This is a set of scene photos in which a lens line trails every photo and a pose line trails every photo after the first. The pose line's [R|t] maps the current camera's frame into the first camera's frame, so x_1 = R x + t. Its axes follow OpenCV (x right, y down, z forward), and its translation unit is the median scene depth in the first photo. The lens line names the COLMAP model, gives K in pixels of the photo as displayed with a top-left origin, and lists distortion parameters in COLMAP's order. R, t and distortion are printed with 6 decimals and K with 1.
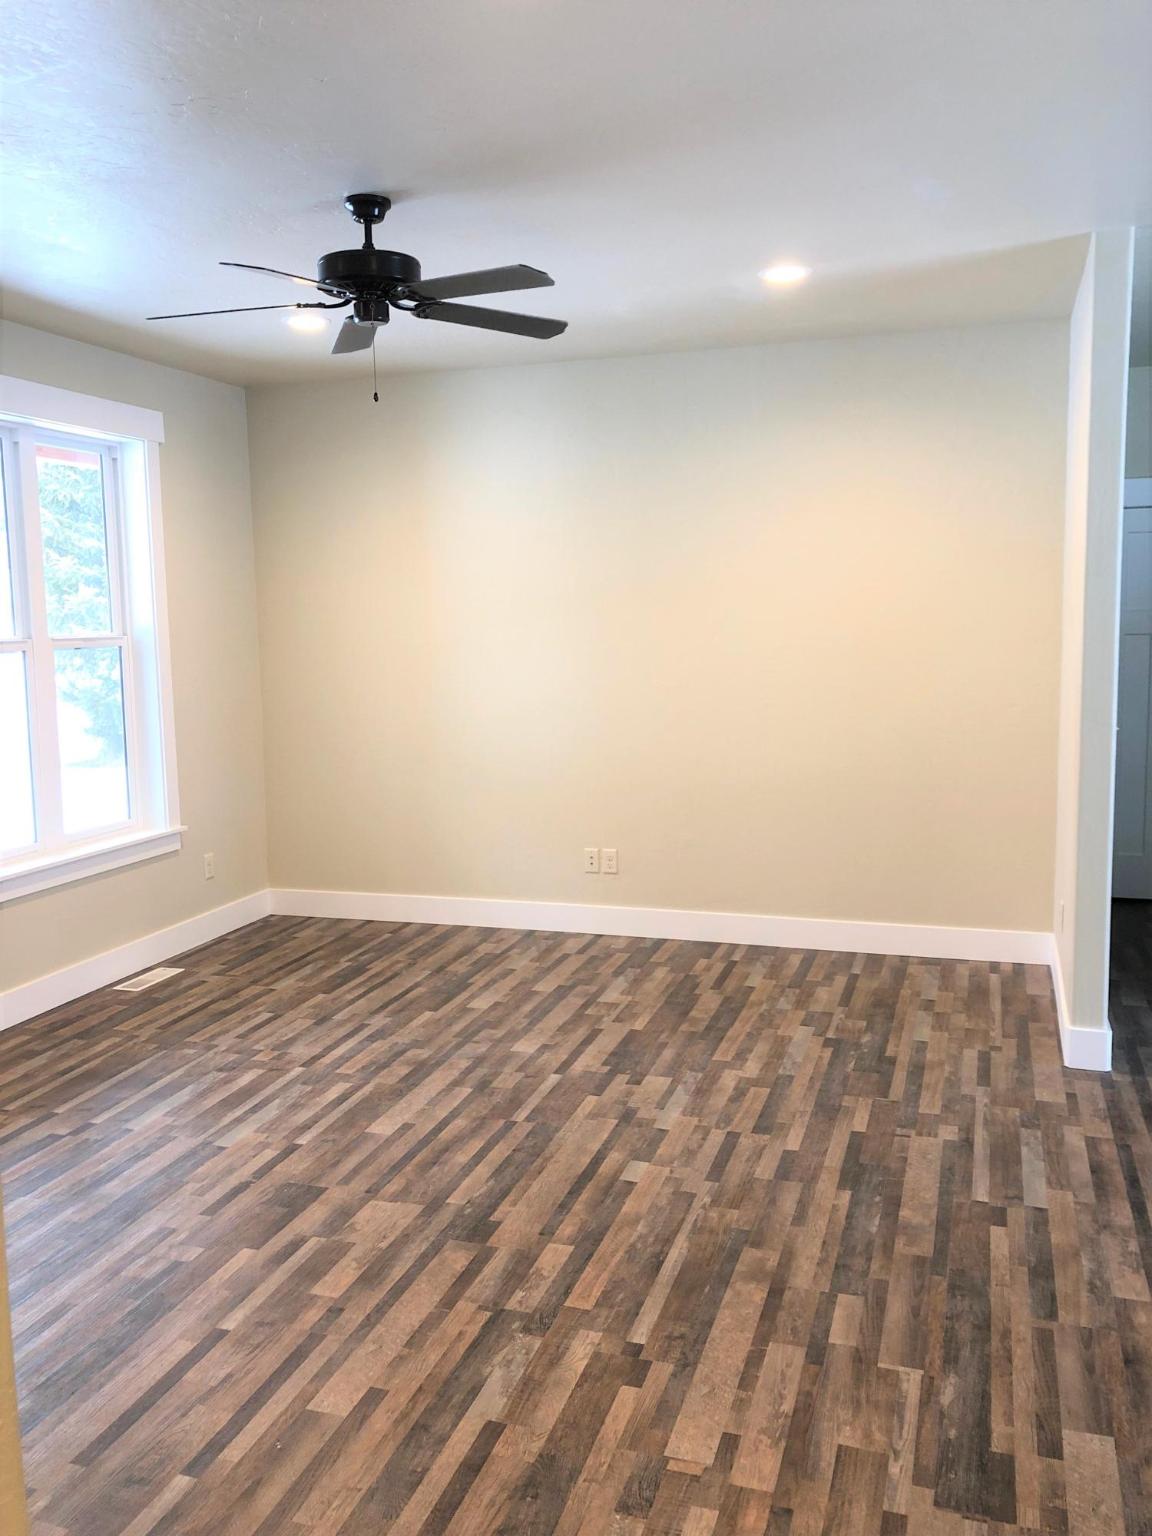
lens RADIAL K [[1271.5, 0, 580.5], [0, 1271.5, 757.5], [0, 0, 1]] dist [0.049905, -0.009597]
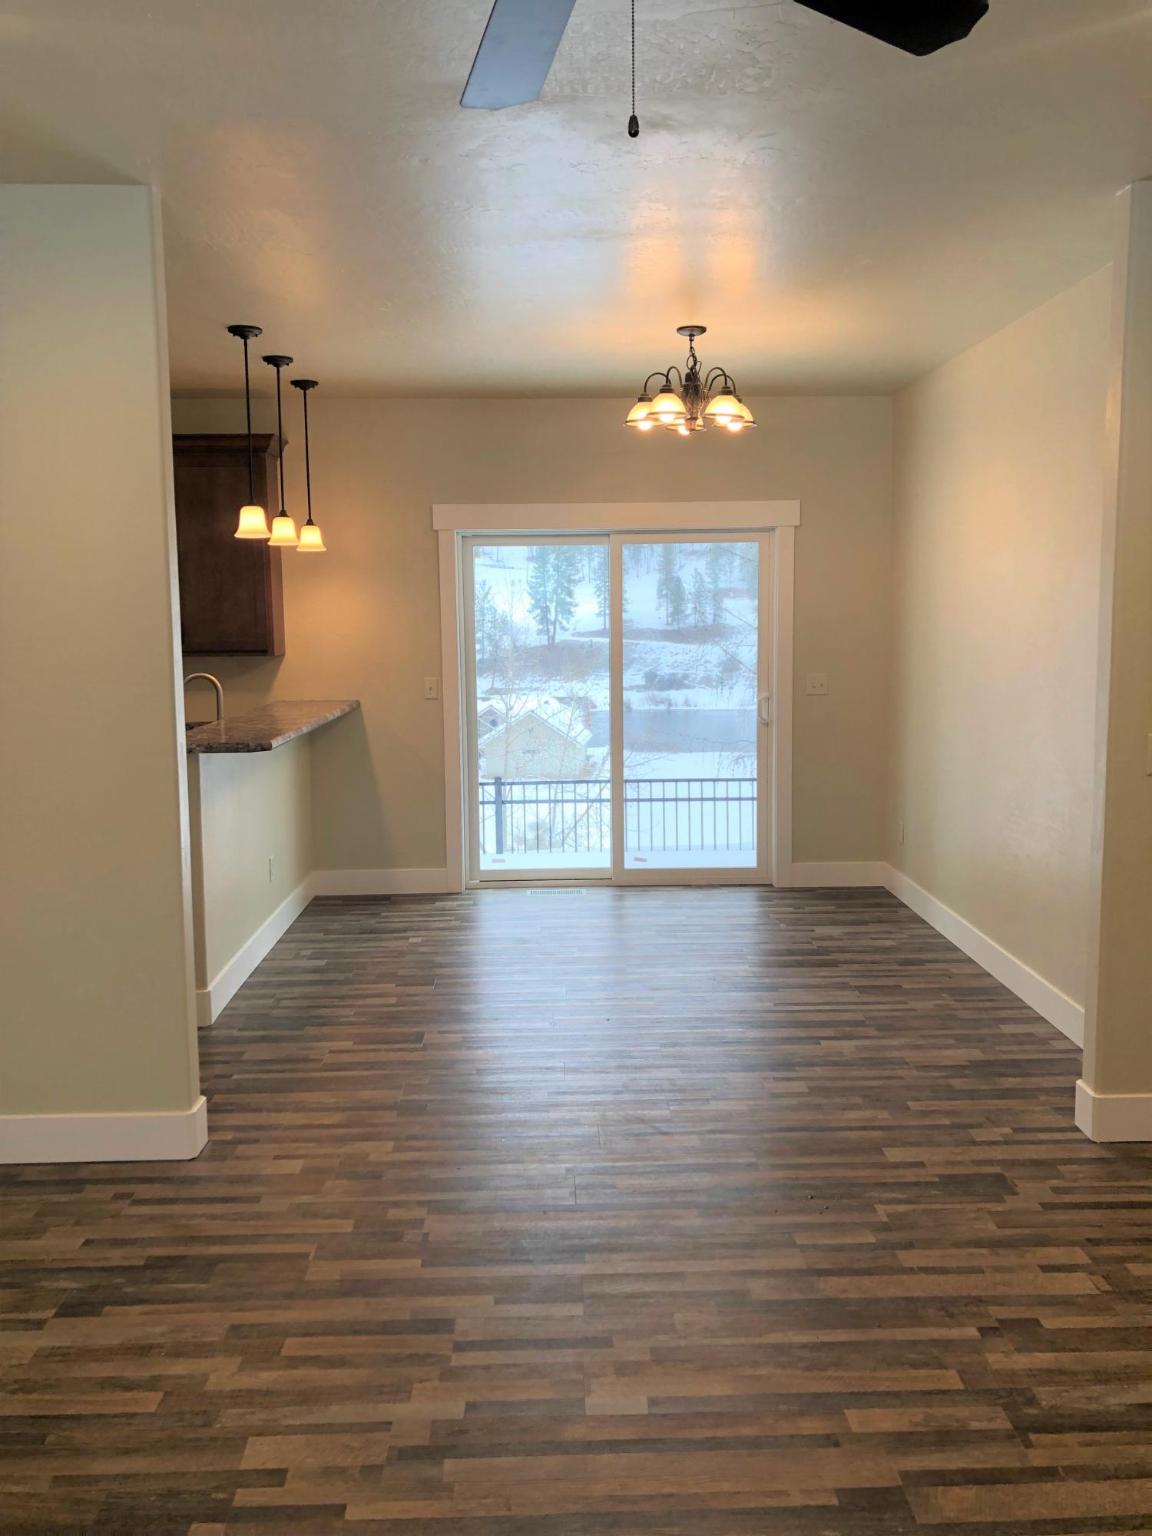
lens RADIAL K [[1241.4, 0, 581.0], [0, 1241.4, 780.5], [0, 0, 1]] dist [0.087270, -0.110777]
pose [[-0.335281, -0.103772, 0.936386, -0.602390], [0.124235, 0.980366, 0.153130, -0.133682], [-0.933891, 0.167674, -0.315806, 1.248896]]
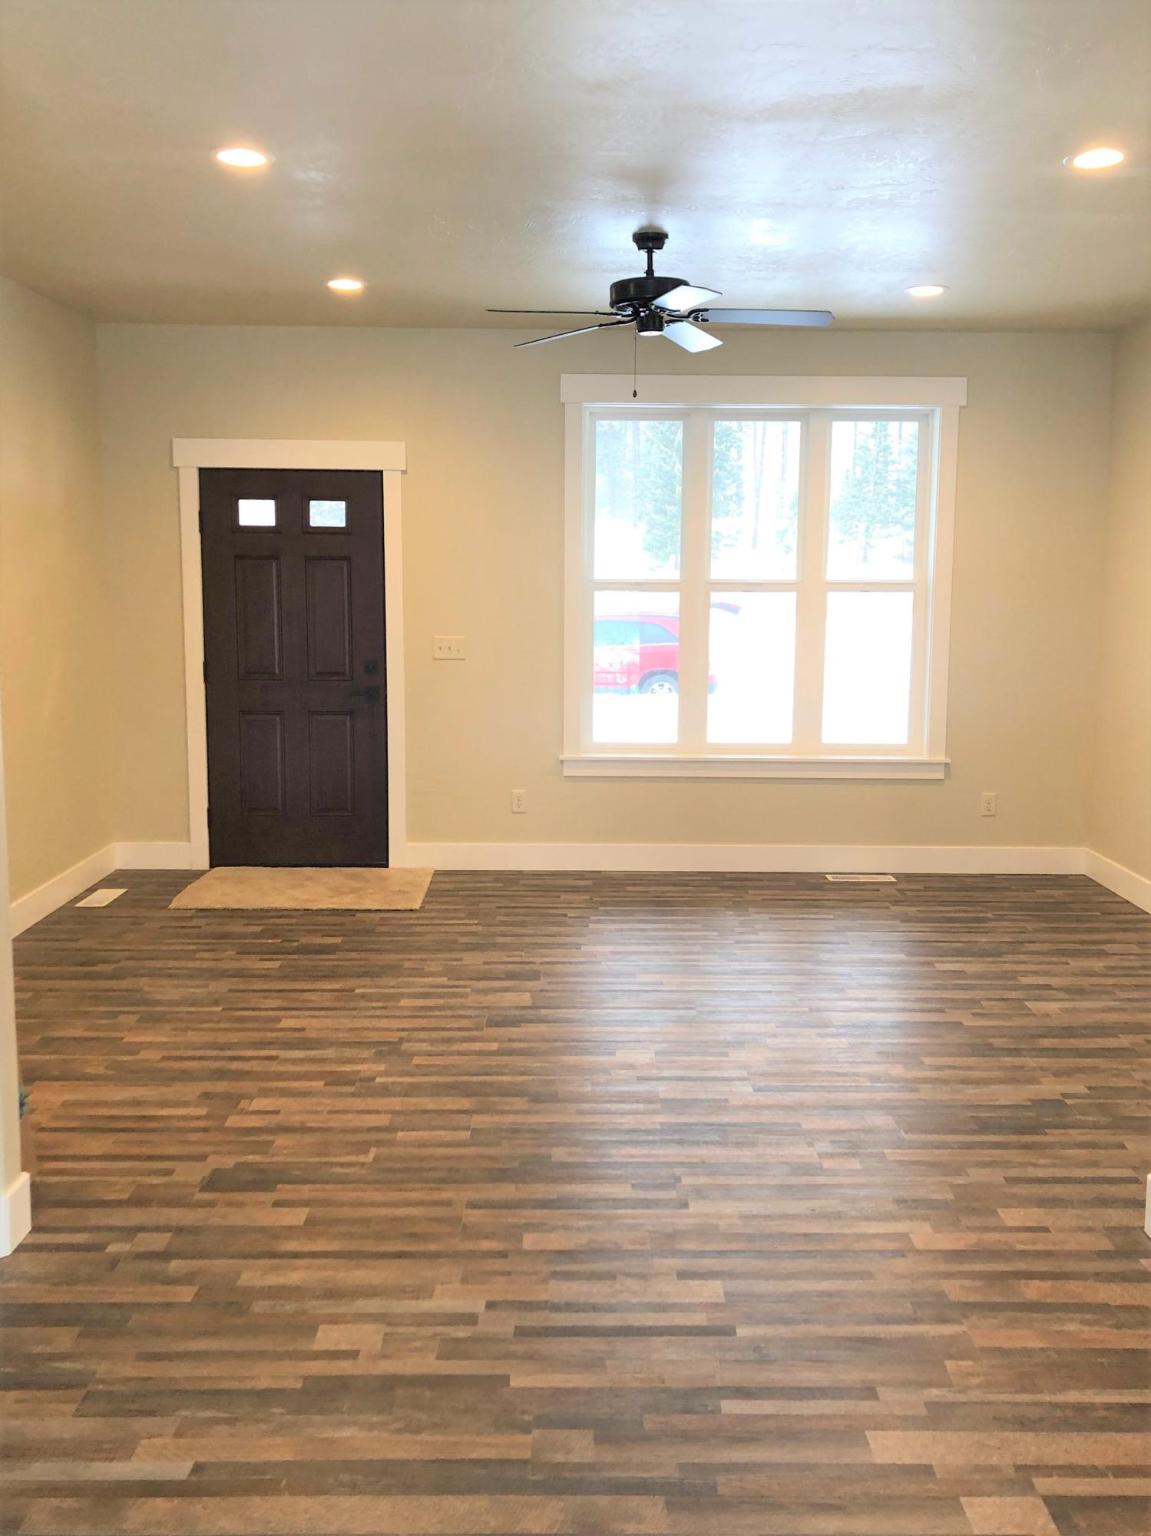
lens RADIAL K [[1388.0, 0, 592.1], [0, 1388.0, 748.2], [0, 0, 1]] dist [0.063550, -0.025178]
pose [[0.321079, 0.145548, -0.935801, 1.231054], [-0.122768, 0.986179, 0.111260, -0.087746], [0.939061, 0.079163, 0.334510, 0.552300]]
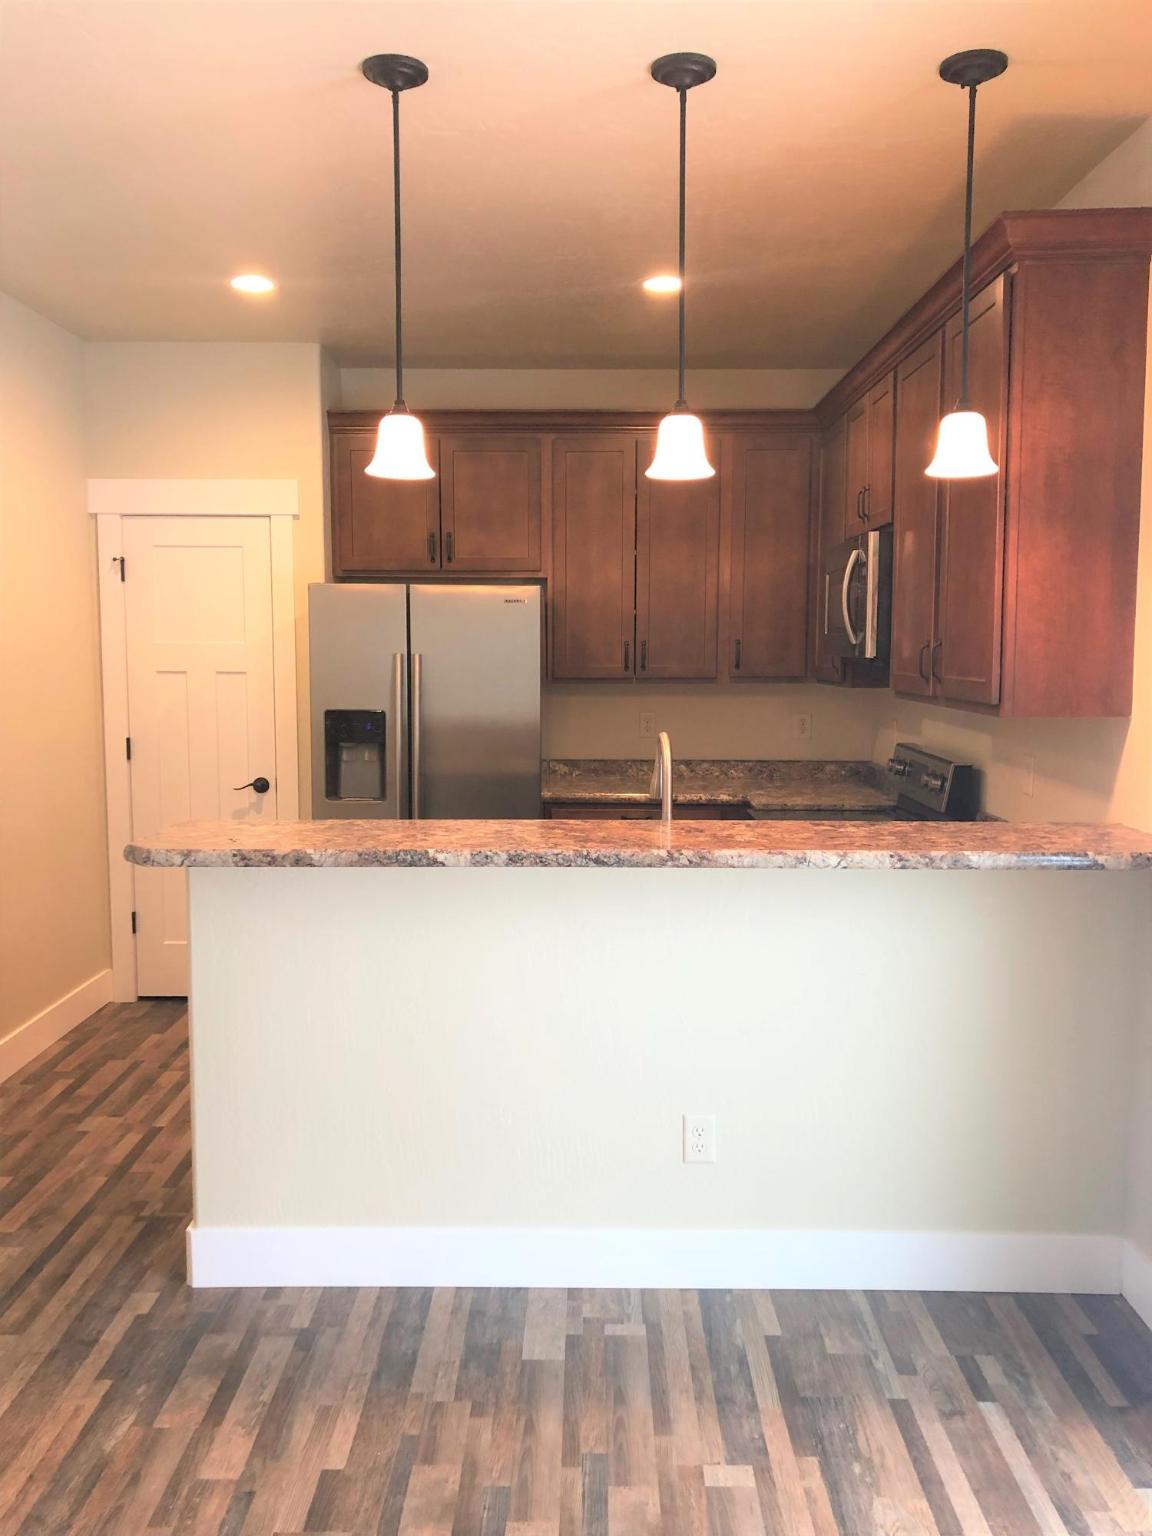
lens RADIAL K [[1241.4, 0, 581.0], [0, 1241.4, 780.5], [0, 0, 1]] dist [0.087270, -0.110777]
pose [[0.951965, -0.011192, 0.306001, 0.837301], [0.012620, 0.999917, -0.002690, -0.043397], [-0.305945, 0.006422, 0.952027, 0.313791]]
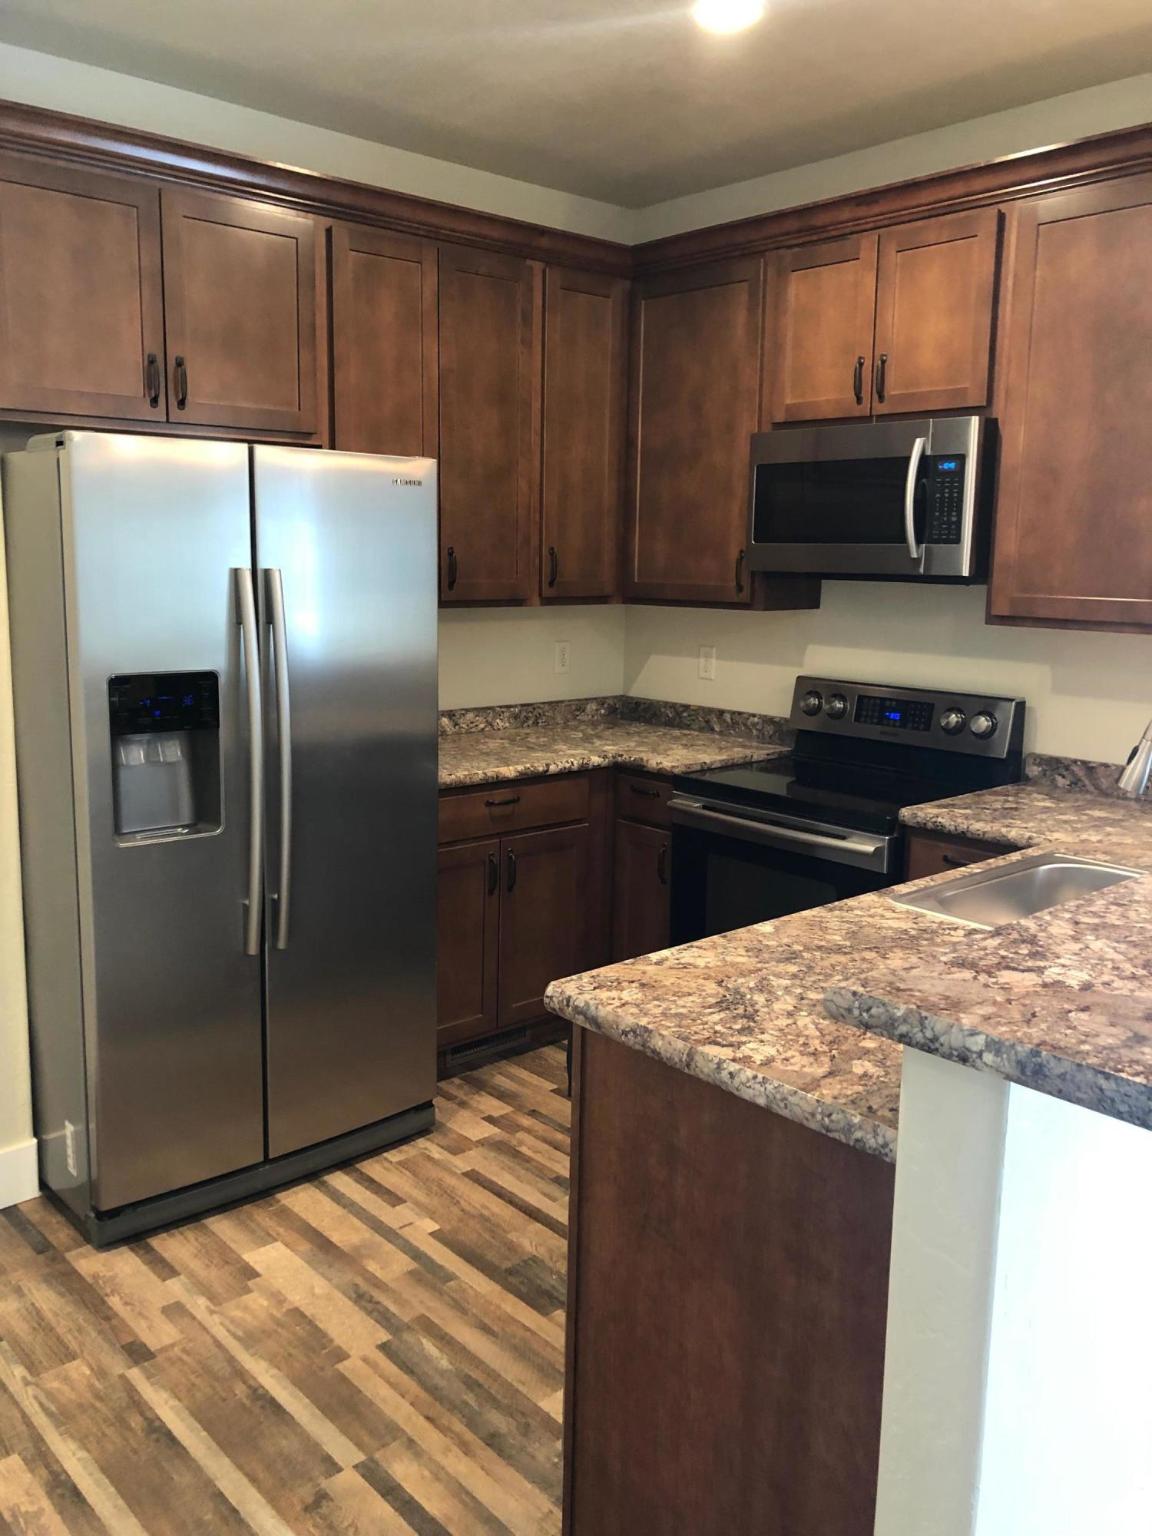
lens RADIAL K [[1244.5, 0, 576.0], [0, 1244.5, 768.0], [0, 0, 1]] dist [0.046832, -0.004615]
pose [[0.504330, -0.120824, 0.855016, 0.481977], [0.071870, 0.992600, 0.097874, -0.129587], [-0.860515, 0.012089, 0.509282, 1.129605]]
